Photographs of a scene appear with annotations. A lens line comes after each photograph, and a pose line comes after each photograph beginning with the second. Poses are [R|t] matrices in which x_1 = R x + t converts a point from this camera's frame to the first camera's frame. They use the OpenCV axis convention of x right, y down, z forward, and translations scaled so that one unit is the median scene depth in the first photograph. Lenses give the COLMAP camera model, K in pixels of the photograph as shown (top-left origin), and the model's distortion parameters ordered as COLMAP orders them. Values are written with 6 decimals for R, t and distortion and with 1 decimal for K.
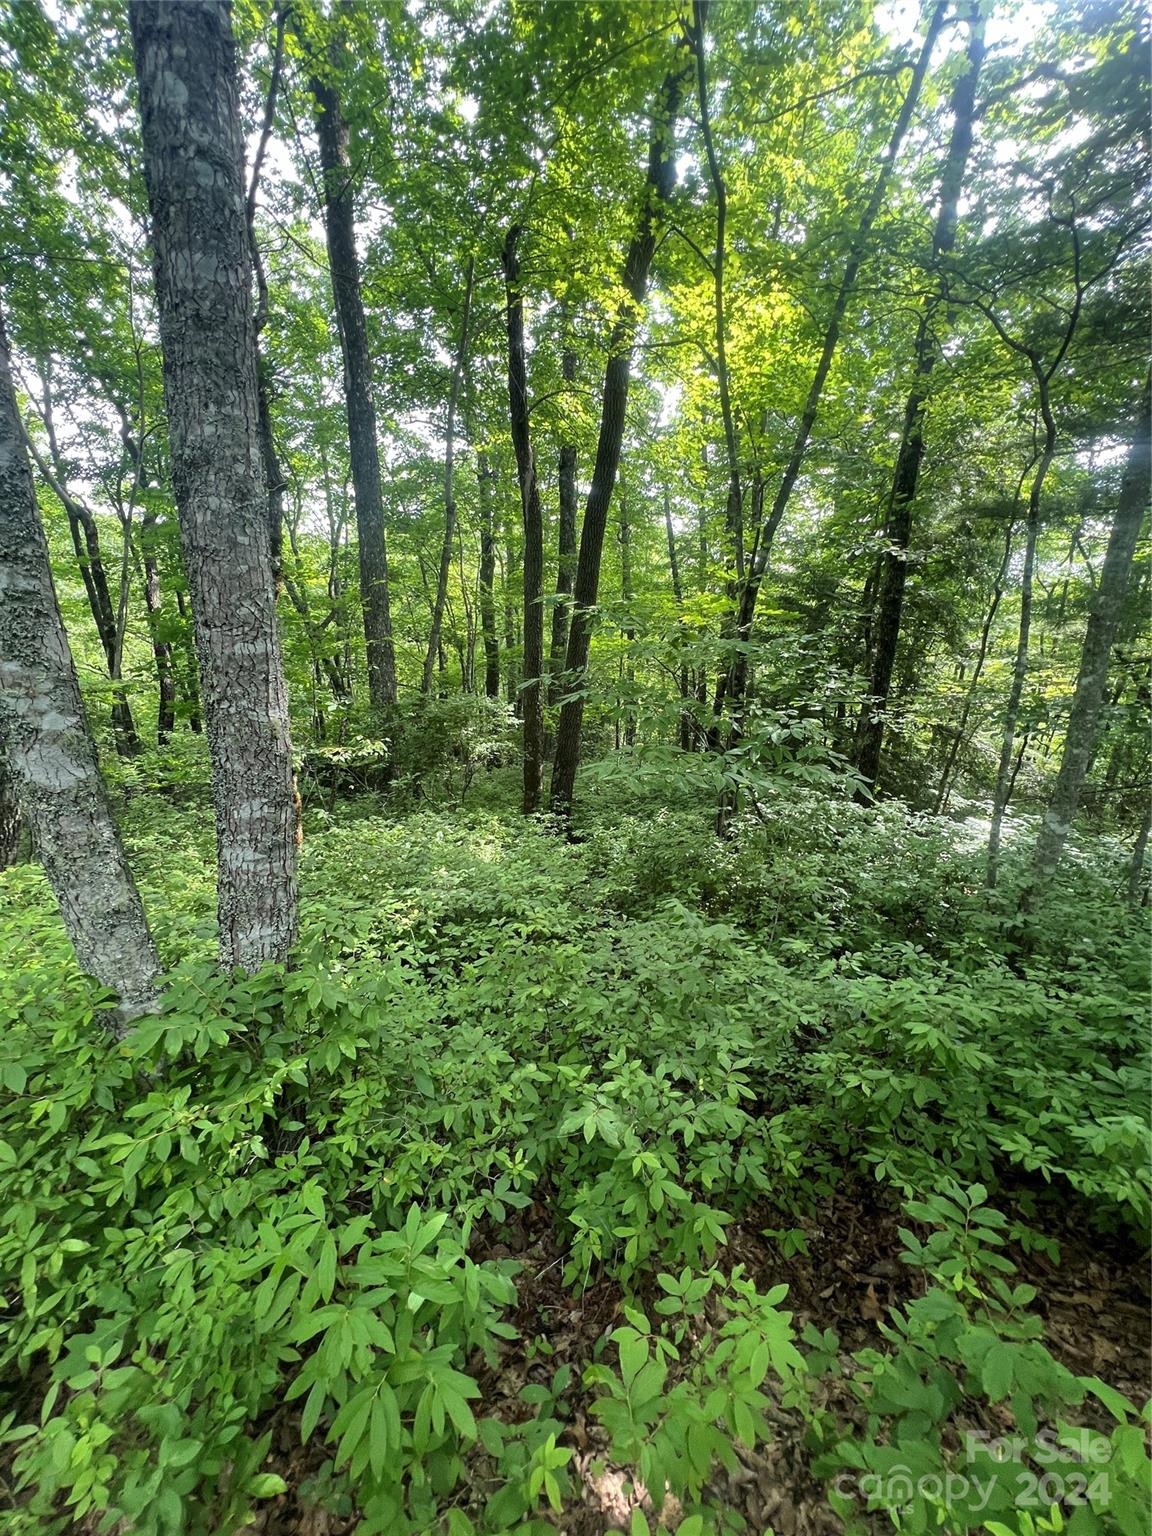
lens RADIAL K [[611.6, 0, 576.0], [0, 611.6, 768.0], [0, 0, 1]] dist [0.000987, 0.000167]
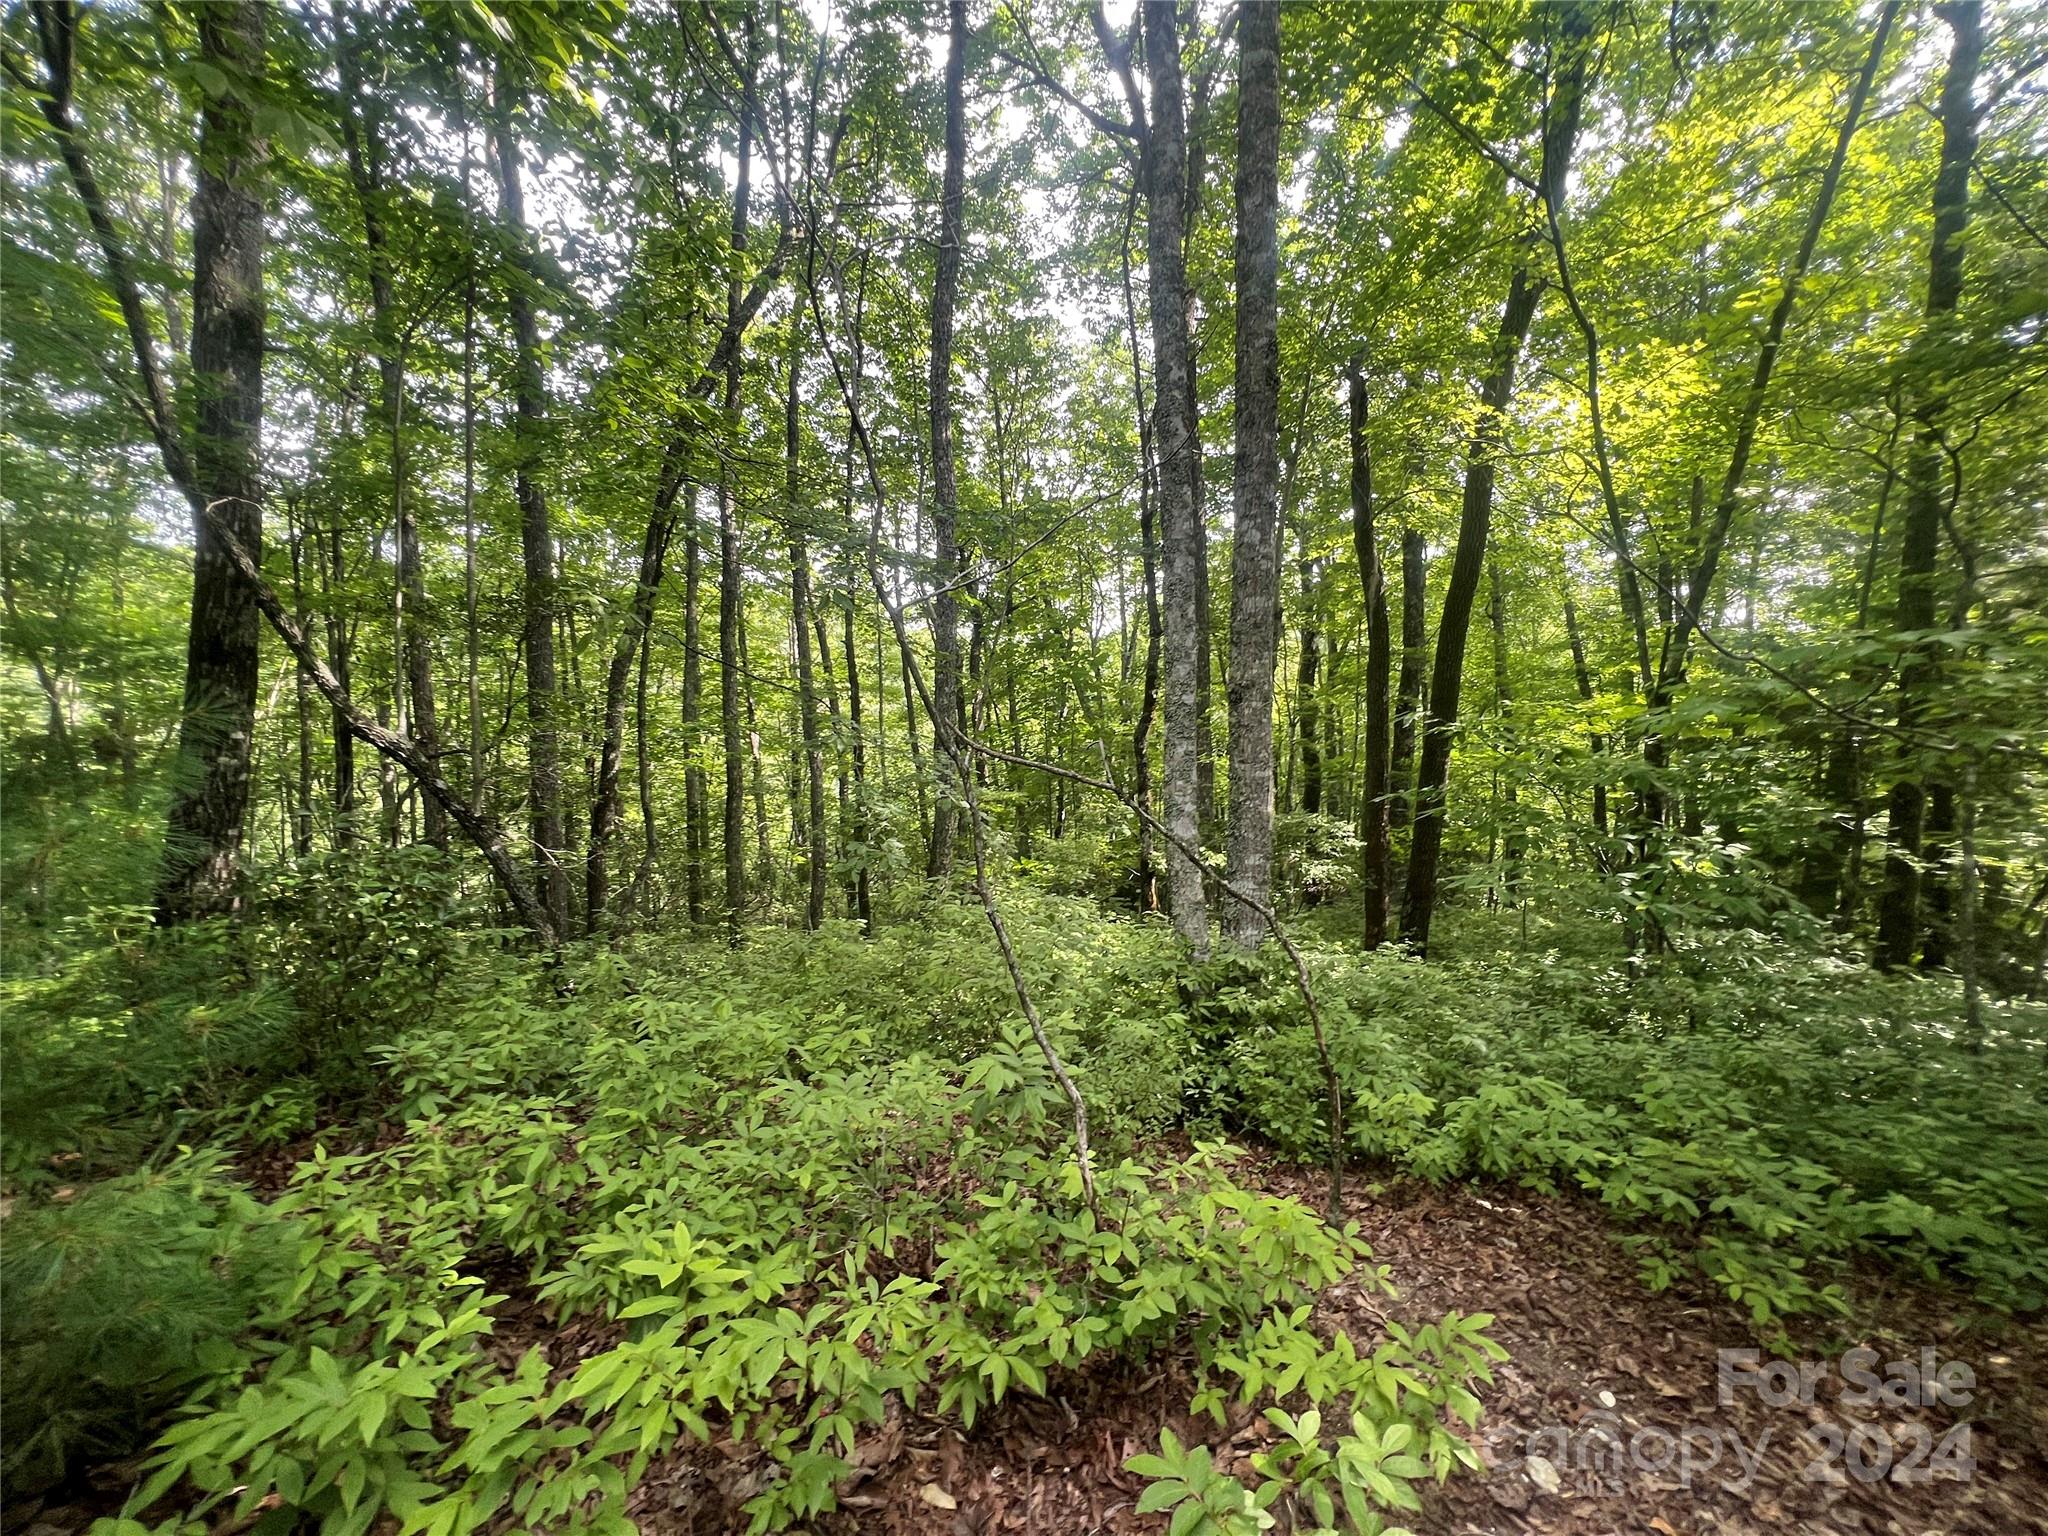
lens RADIAL K [[815.5, 0, 1009.2], [0, 815.5, 768.7], [0, 0, 1]] dist [0.000987, 0.000167]
pose [[0.891518, -0.008564, -0.452905, -0.010032], [-0.071356, 0.984684, -0.159079, 0.040438], [0.447331, 0.174139, 0.877252, -0.274426]]
